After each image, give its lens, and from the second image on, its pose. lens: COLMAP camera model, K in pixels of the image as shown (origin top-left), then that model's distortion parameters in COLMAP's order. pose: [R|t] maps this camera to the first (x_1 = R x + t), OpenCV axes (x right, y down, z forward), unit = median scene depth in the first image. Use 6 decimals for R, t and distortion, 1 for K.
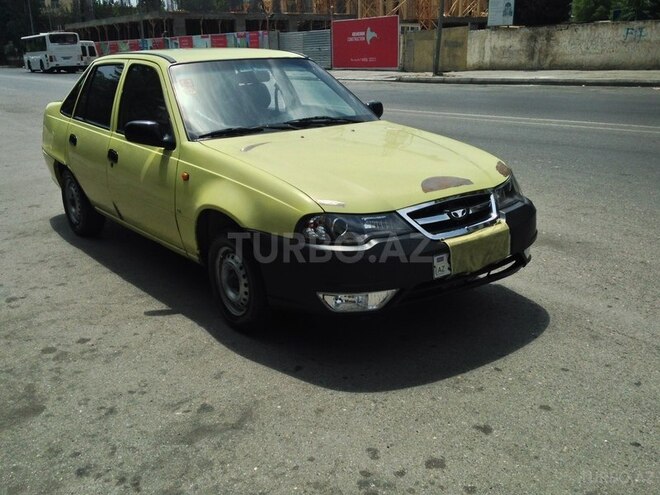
lens RADIAL K [[685.6, 0, 344.6], [0, 685.6, 239.7], [0, 0, 1]] dist [0.139938, -0.252865]
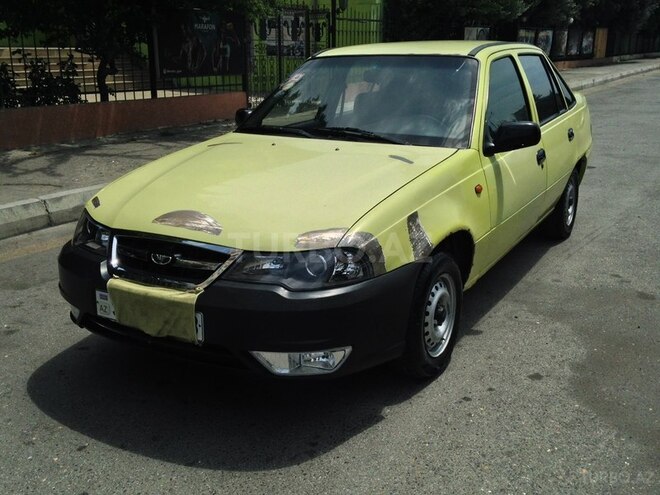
lens RADIAL K [[673.1, 0, 327.6], [0, 673.1, 241.7], [0, 0, 1]] dist [0.203065, -0.330516]
pose [[0.362111, 0.279733, -0.889171, 0.811867], [-0.251265, 0.947891, 0.195880, -0.226595], [0.897631, 0.152488, 0.413529, 0.737967]]
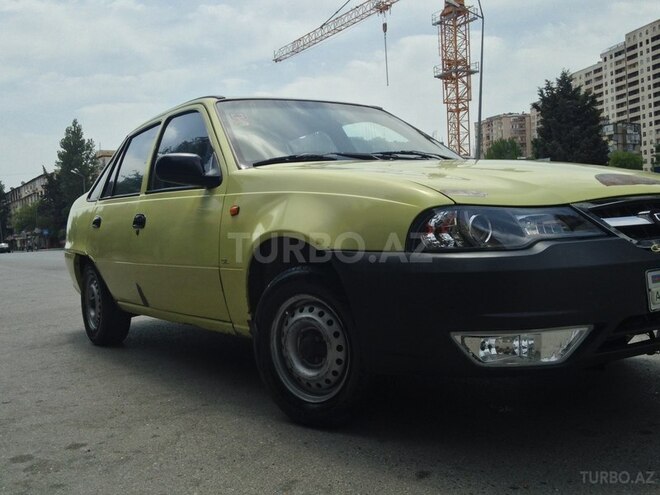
lens RADIAL K [[673.1, 0, 327.6], [0, 673.1, 241.7], [0, 0, 1]] dist [0.203065, -0.330516]
pose [[0.997219, -0.033327, -0.066660, -0.085933], [0.015892, 0.968963, -0.246693, 0.117327], [0.072813, 0.244948, 0.966798, 0.325989]]
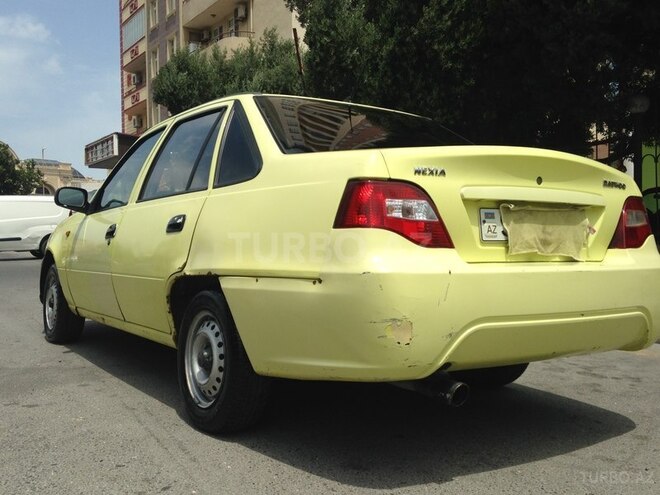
lens RADIAL K [[673.1, 0, 327.6], [0, 673.1, 241.7], [0, 0, 1]] dist [0.203065, -0.330516]
pose [[-0.996994, 0.008145, 0.077045, -0.433686], [0.028857, 0.961942, 0.271727, -0.461563], [-0.071900, 0.273134, -0.959285, 2.356758]]
